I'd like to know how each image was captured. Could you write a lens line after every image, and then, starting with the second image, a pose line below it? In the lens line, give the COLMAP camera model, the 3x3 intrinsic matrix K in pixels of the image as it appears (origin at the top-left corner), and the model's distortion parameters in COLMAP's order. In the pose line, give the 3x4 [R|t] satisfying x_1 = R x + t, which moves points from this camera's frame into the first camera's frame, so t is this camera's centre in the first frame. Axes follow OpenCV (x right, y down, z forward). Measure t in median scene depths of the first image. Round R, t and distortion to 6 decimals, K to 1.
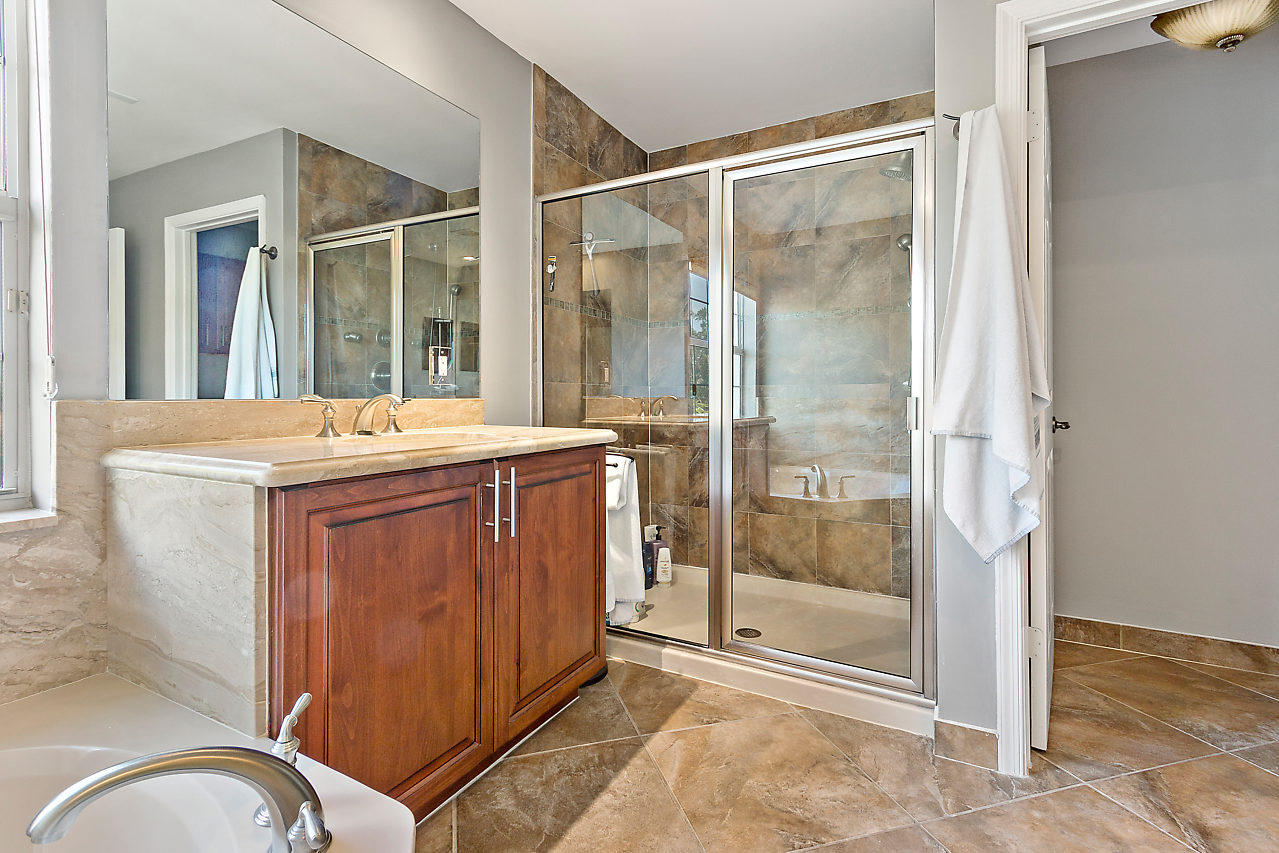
lens RADIAL K [[591.4, 0, 627.3], [0, 591.4, 394.7], [0, 0, 1]] dist [0.012012, 0.000726]
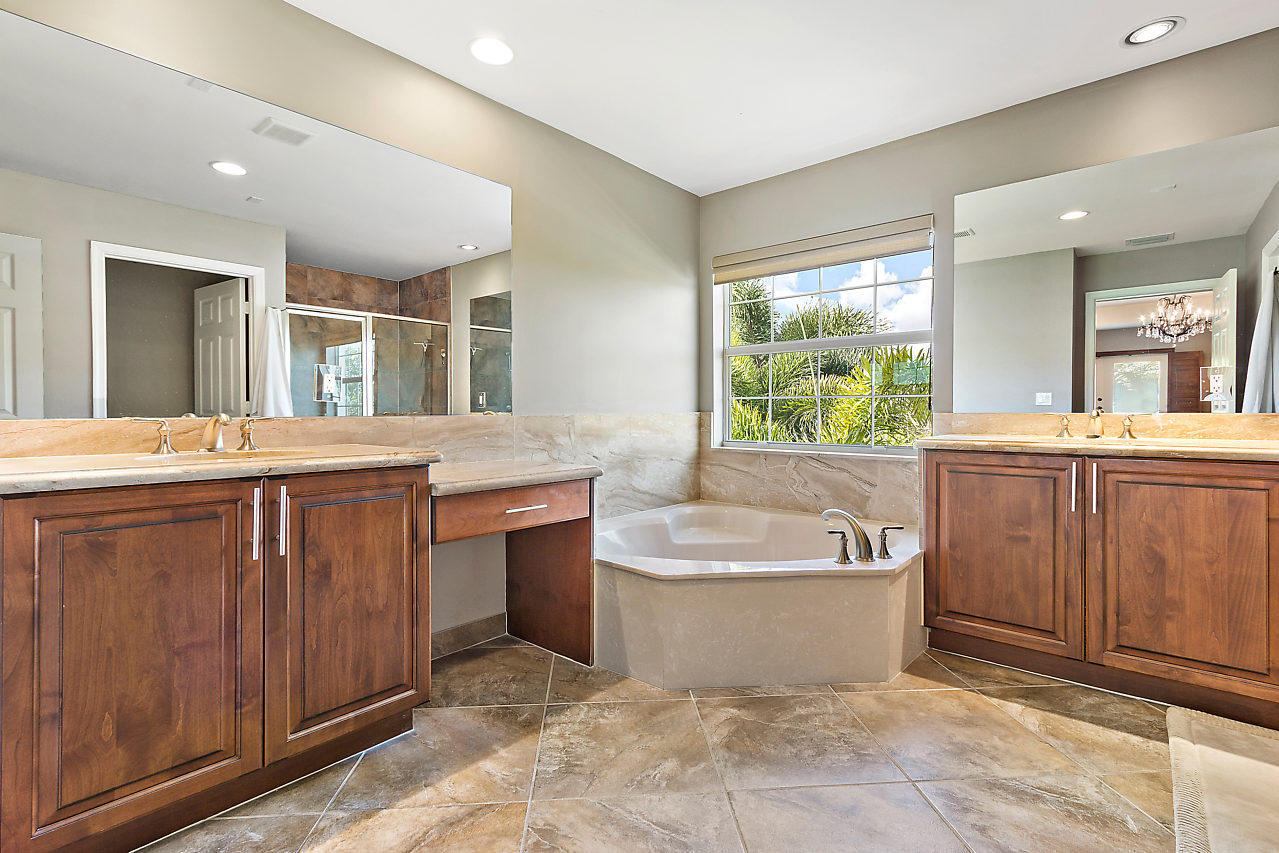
lens RADIAL K [[591.4, 0, 638.5], [0, 591.4, 418.0], [0, 0, 1]] dist [0.012012, 0.000726]
pose [[-0.209056, 0.012971, -0.977818, 1.443334], [0.006286, 0.999909, 0.011920, -0.004992], [0.977883, -0.003654, -0.209119, 0.268265]]
